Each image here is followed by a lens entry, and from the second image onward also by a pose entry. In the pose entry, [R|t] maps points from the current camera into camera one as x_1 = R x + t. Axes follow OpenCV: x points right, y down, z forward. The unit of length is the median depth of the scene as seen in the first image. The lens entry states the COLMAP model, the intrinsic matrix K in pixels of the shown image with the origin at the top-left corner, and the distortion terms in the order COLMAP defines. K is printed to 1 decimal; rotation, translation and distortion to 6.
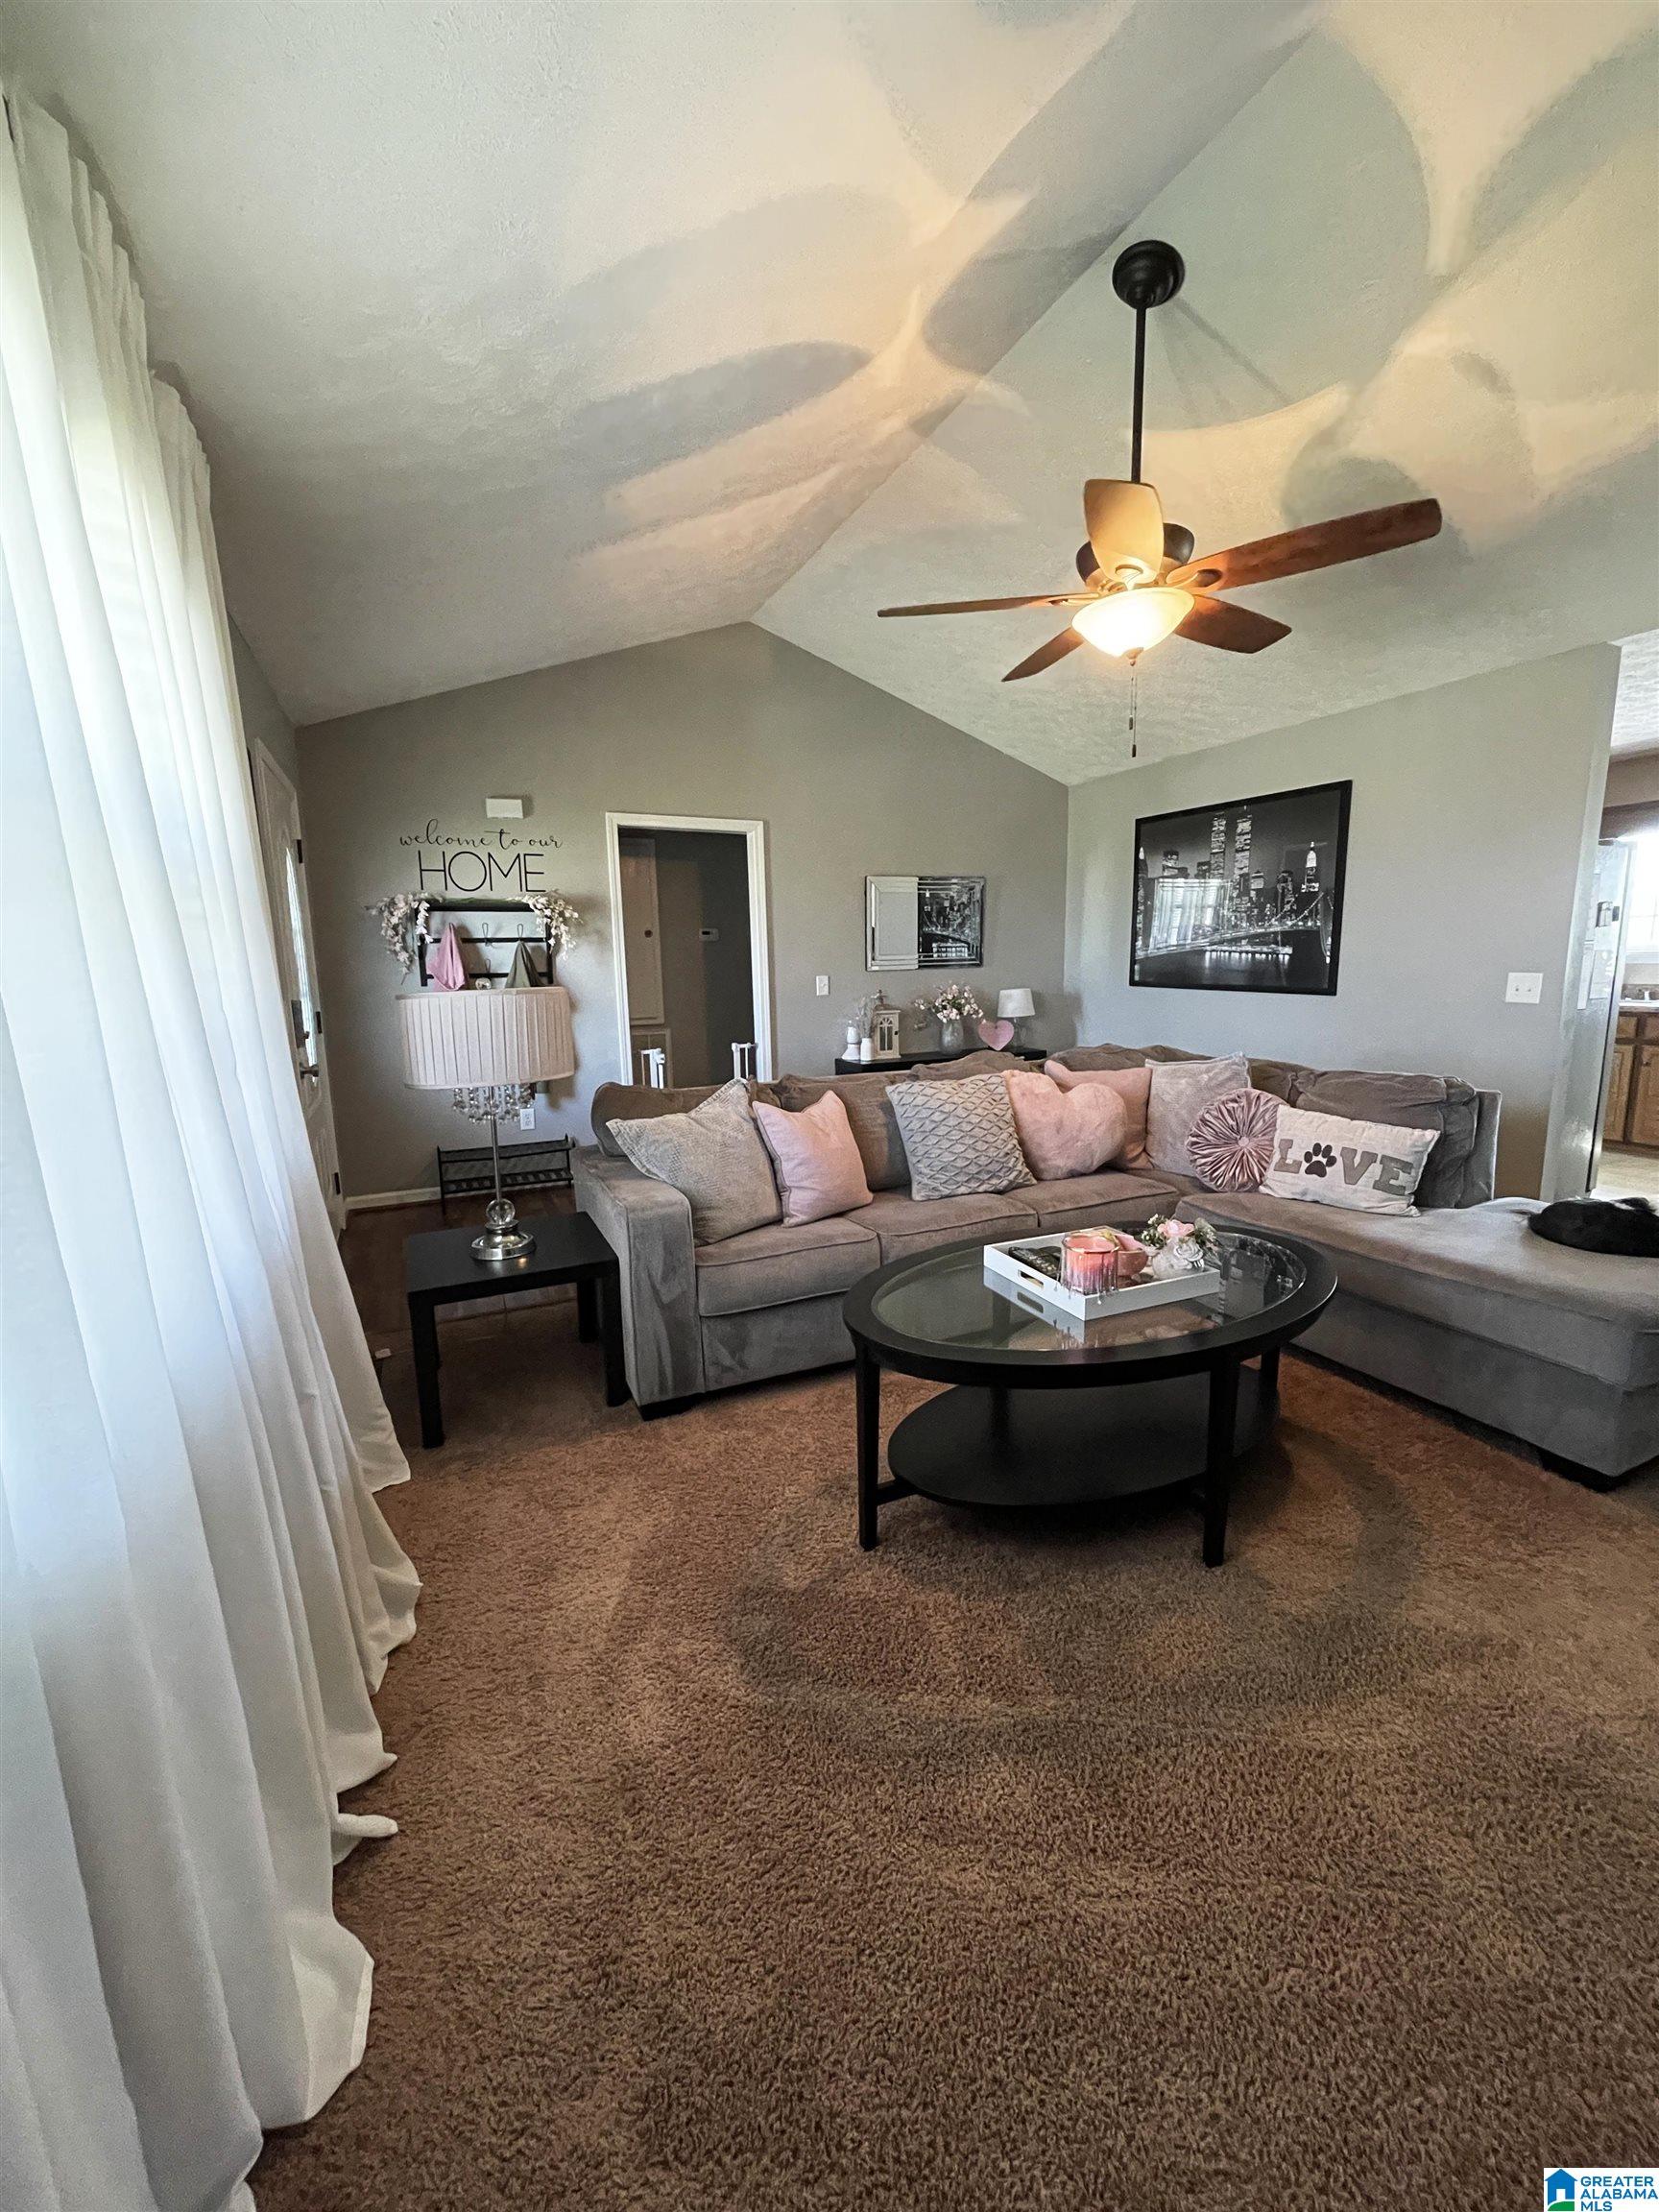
lens RADIAL K [[886.2, 0, 829.5], [0, 886.2, 1106.0], [0, 0, 1]] dist [0.002925, -0.004009]
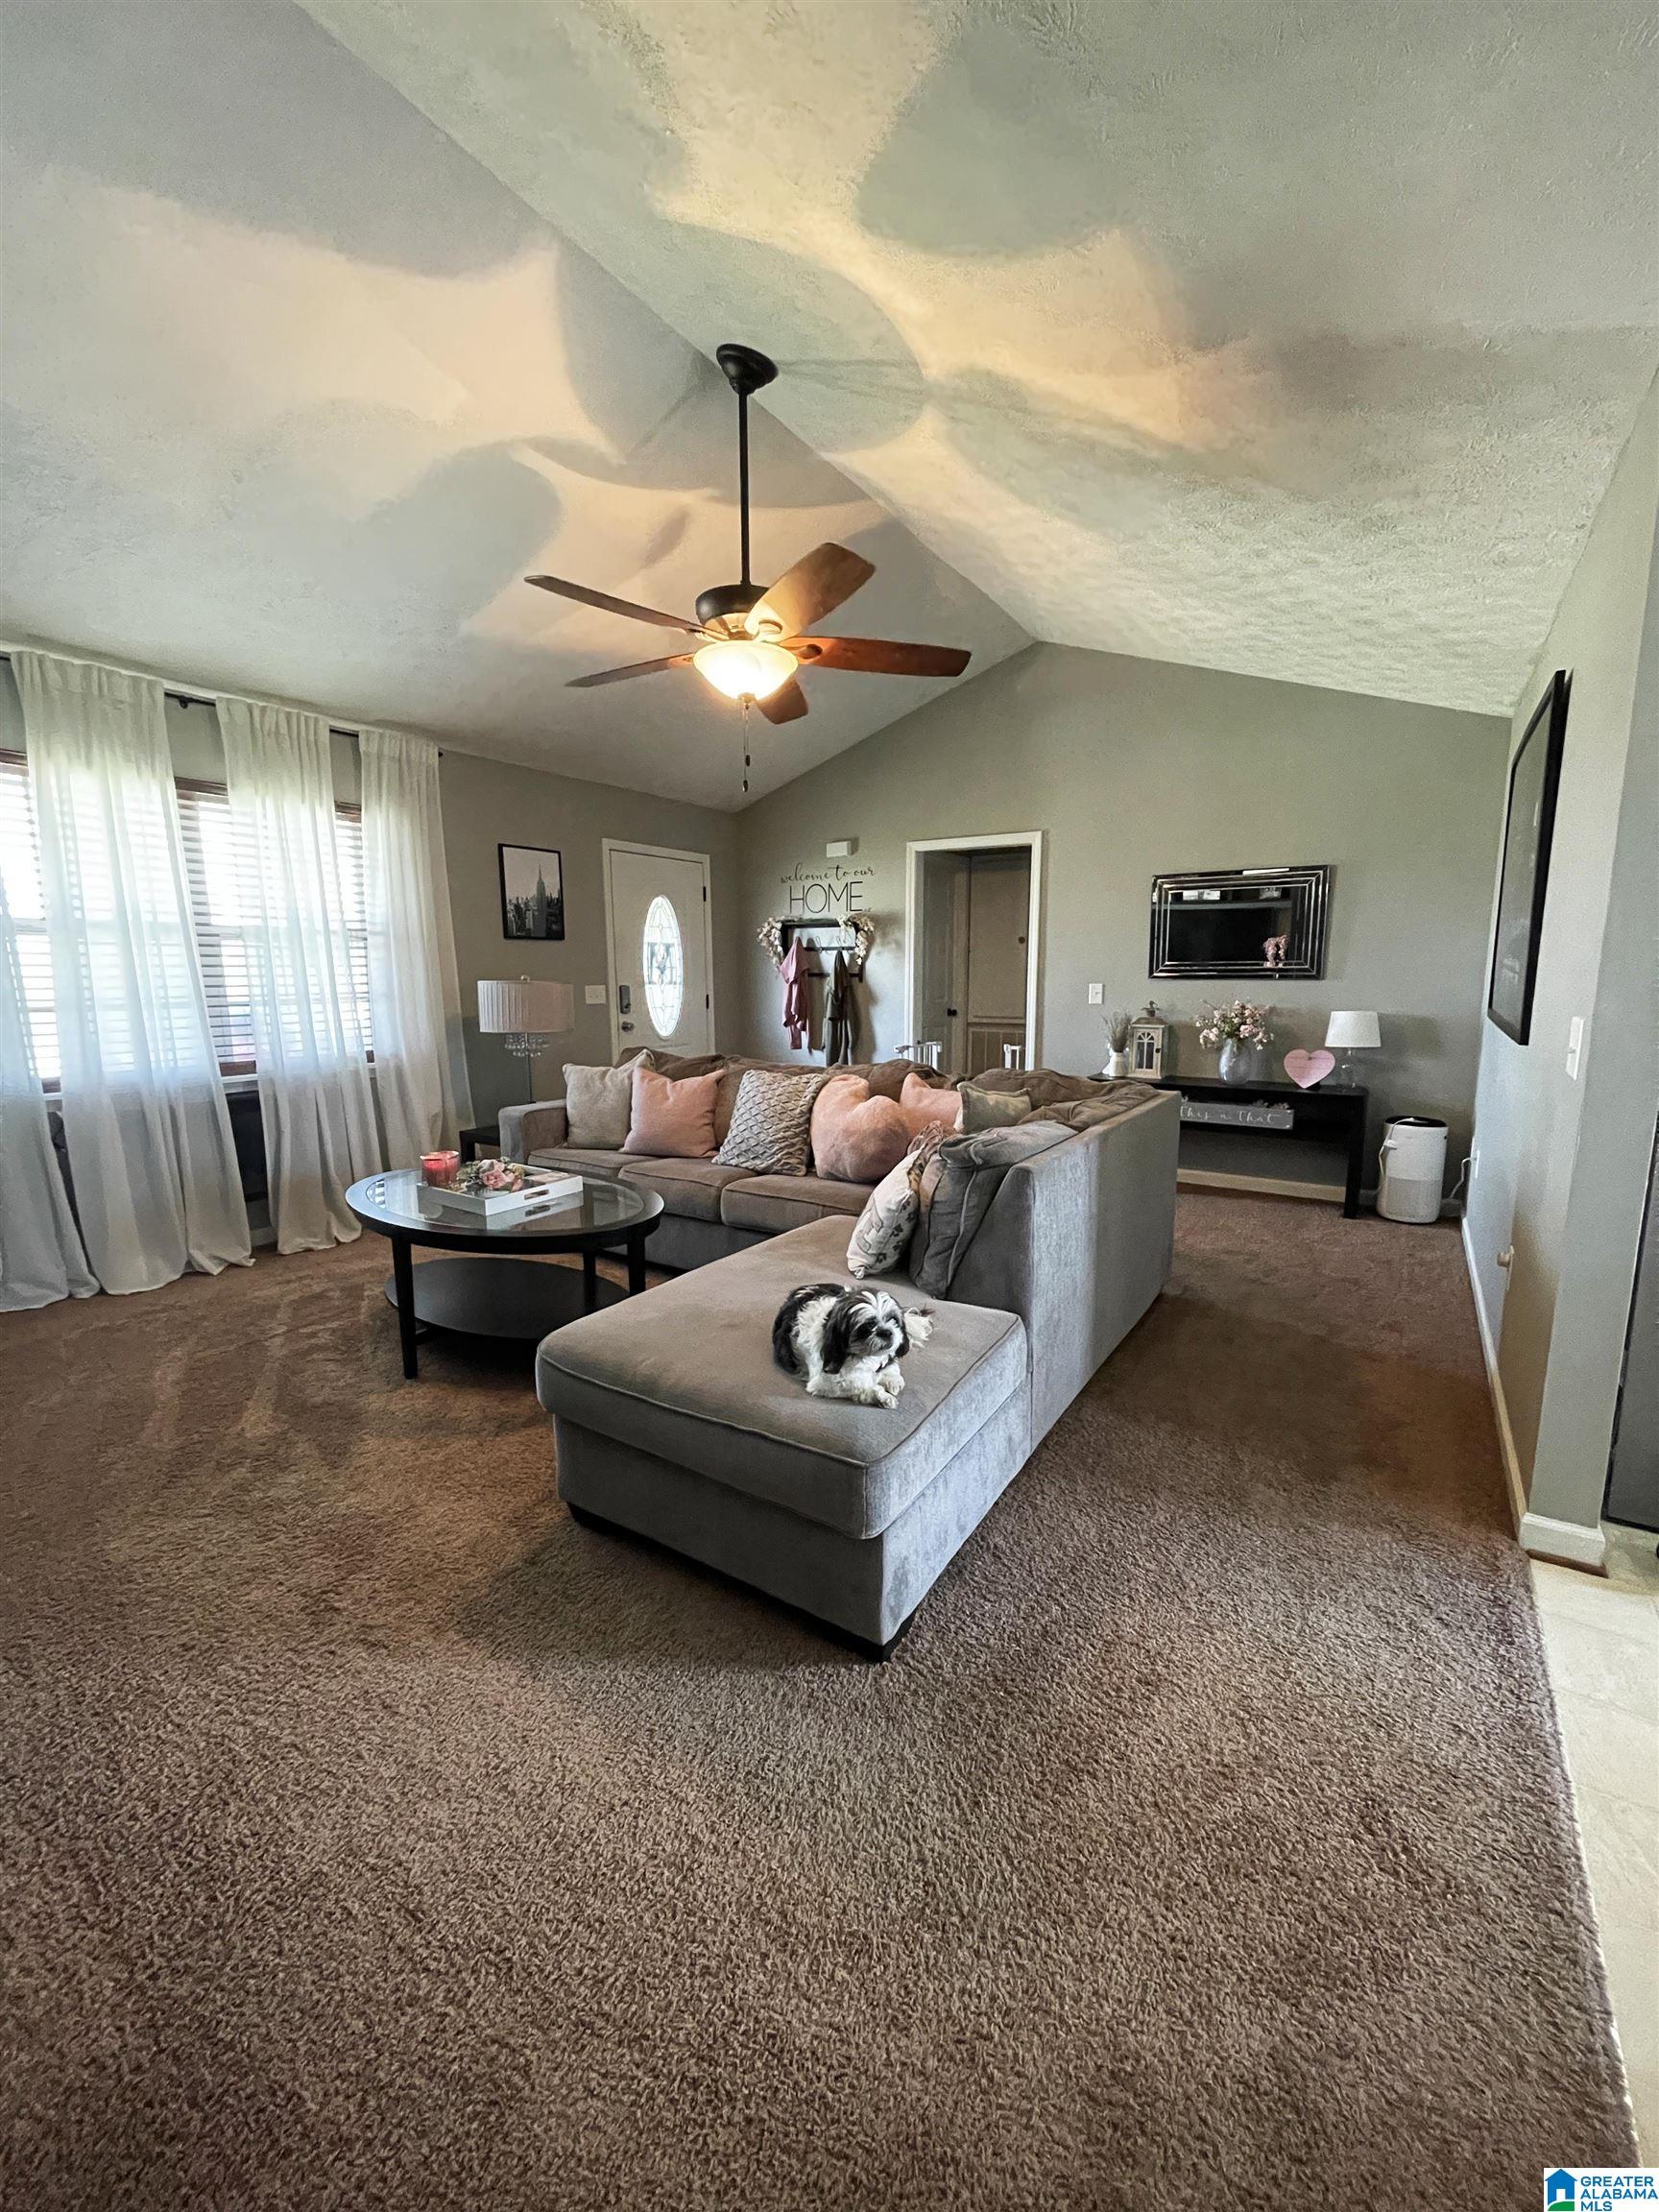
lens RADIAL K [[886.2, 0, 829.5], [0, 886.2, 1106.0], [0, 0, 1]] dist [0.002925, -0.004009]
pose [[0.539597, 0.145887, -0.829188, 0.749084], [-0.144568, 0.986300, 0.079451, -0.058072], [0.829418, 0.077002, 0.553295, 0.273107]]
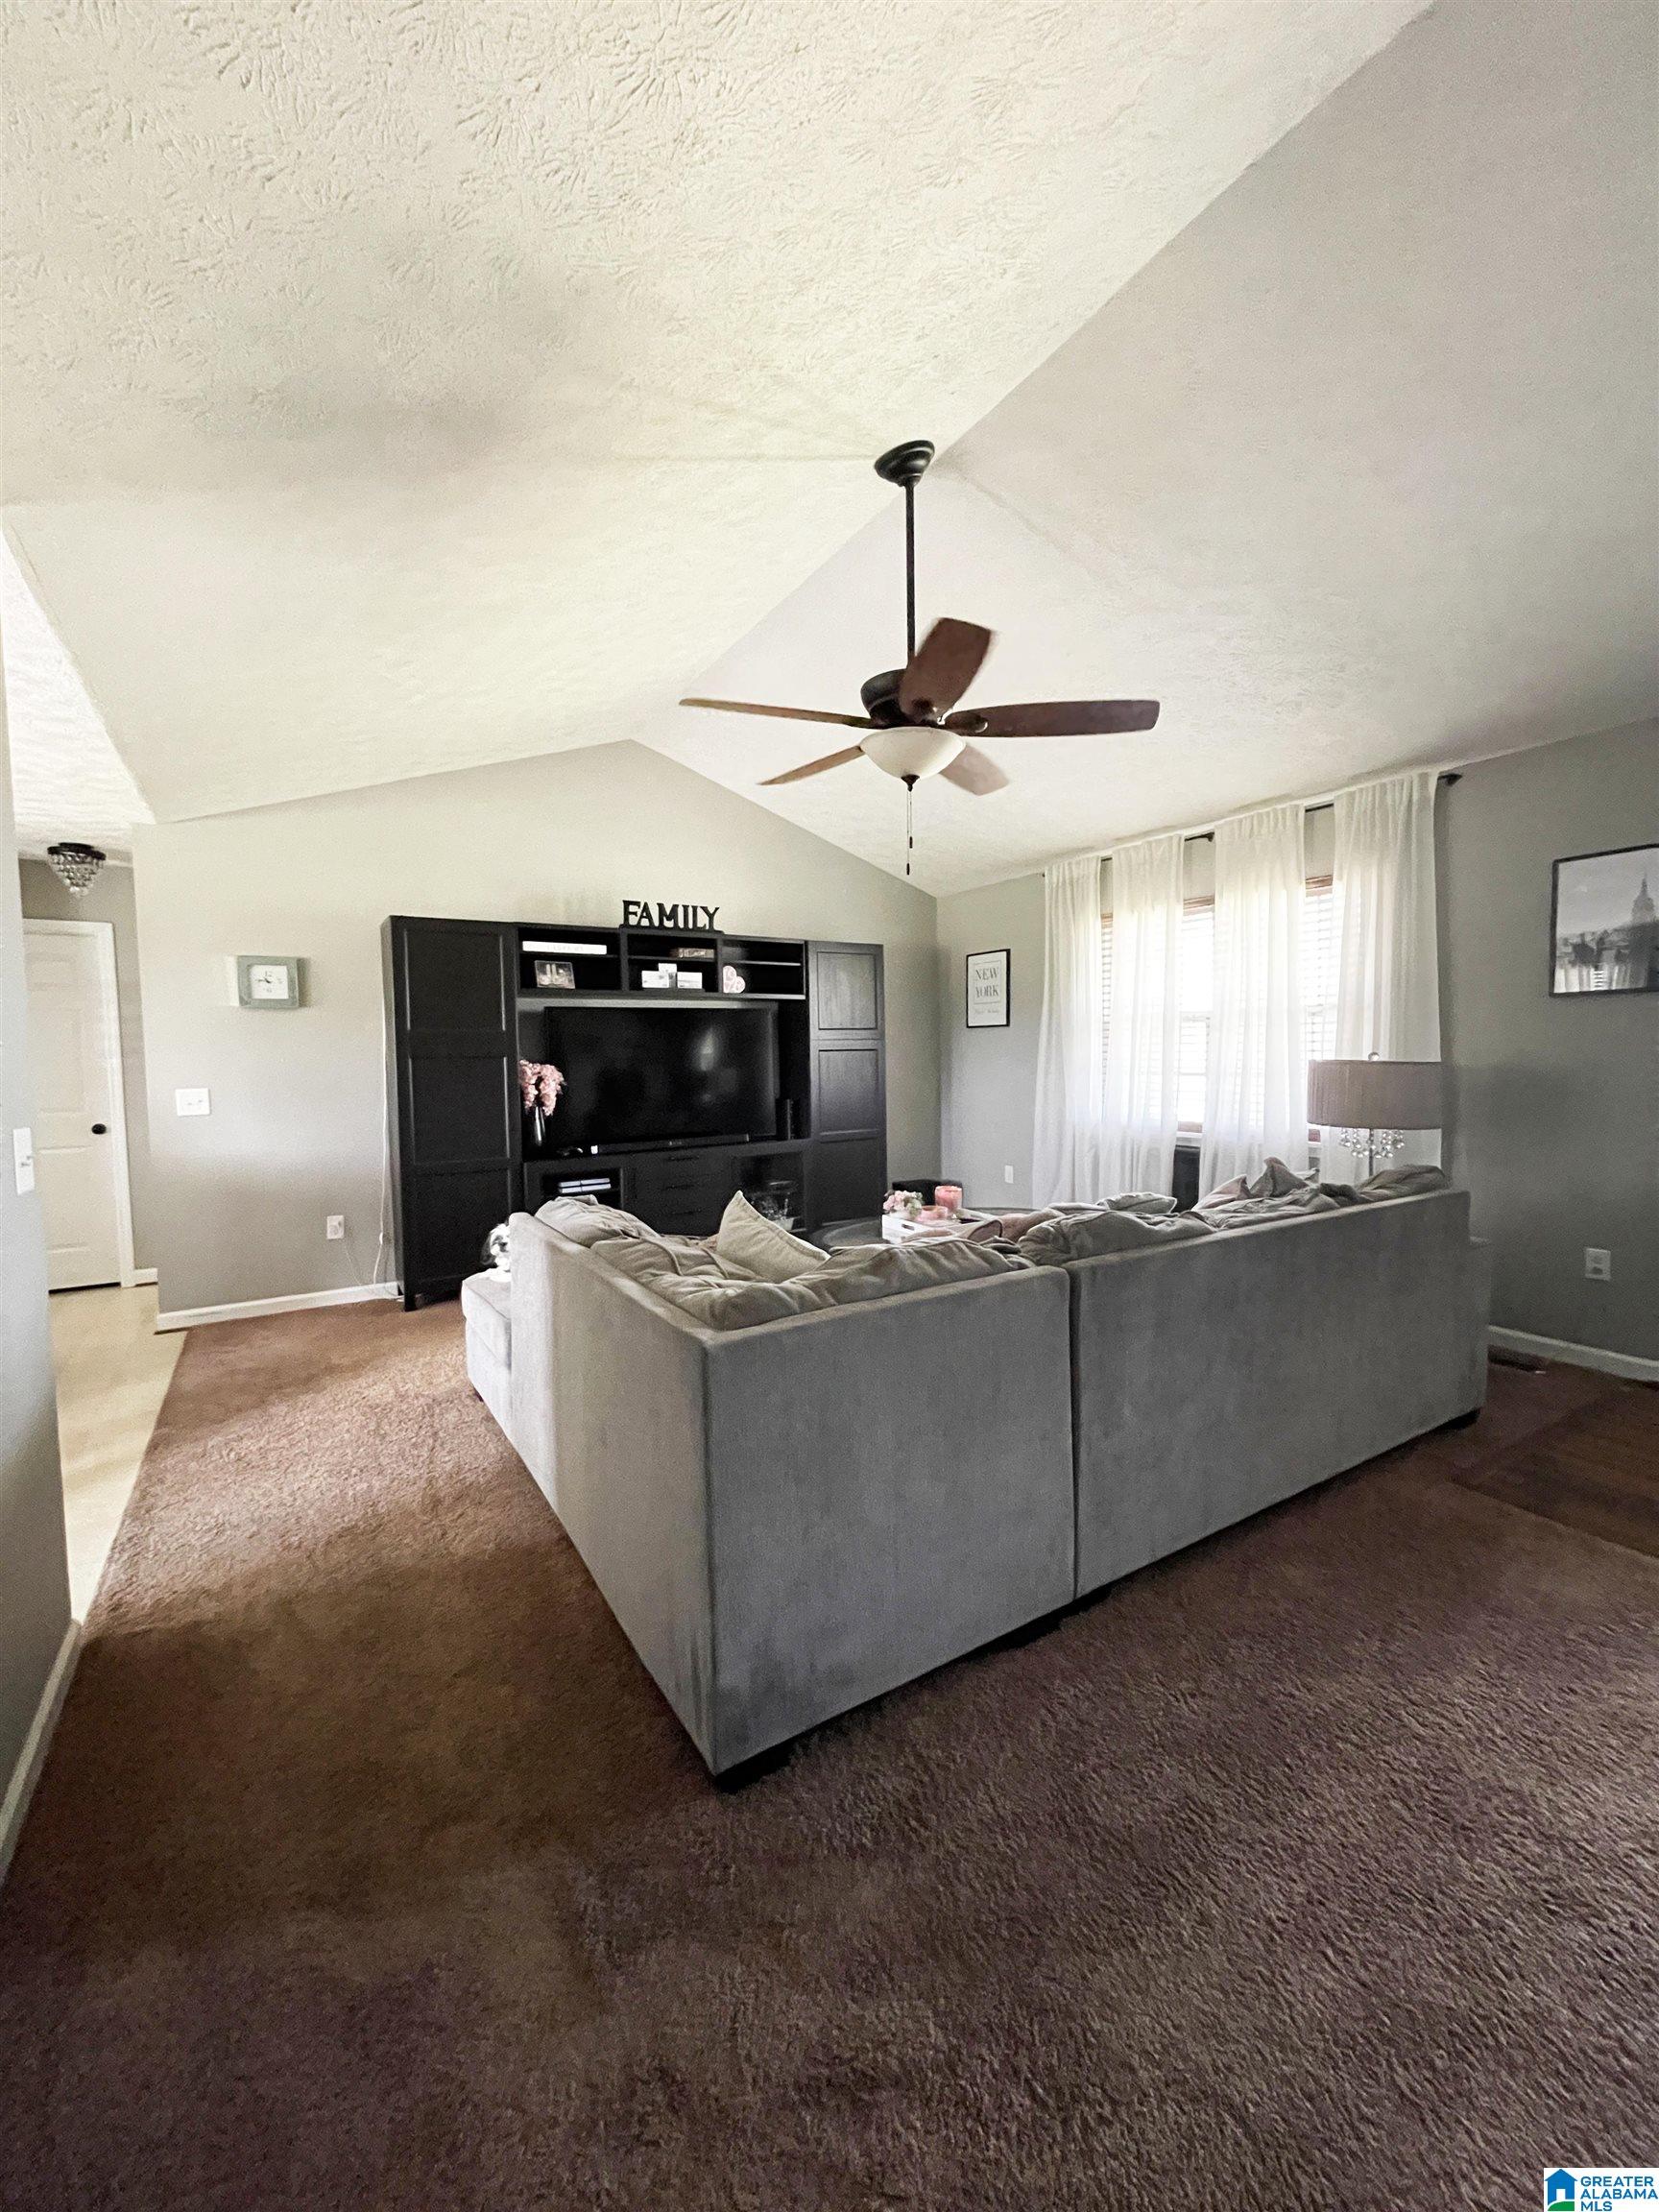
lens RADIAL K [[886.2, 0, 829.5], [0, 886.2, 1106.0], [0, 0, 1]] dist [0.002925, -0.004009]
pose [[-0.991323, 0.045170, -0.123444, 0.318872], [0.017019, 0.975306, 0.220202, -0.193573], [0.130342, 0.216191, -0.967612, 1.142177]]
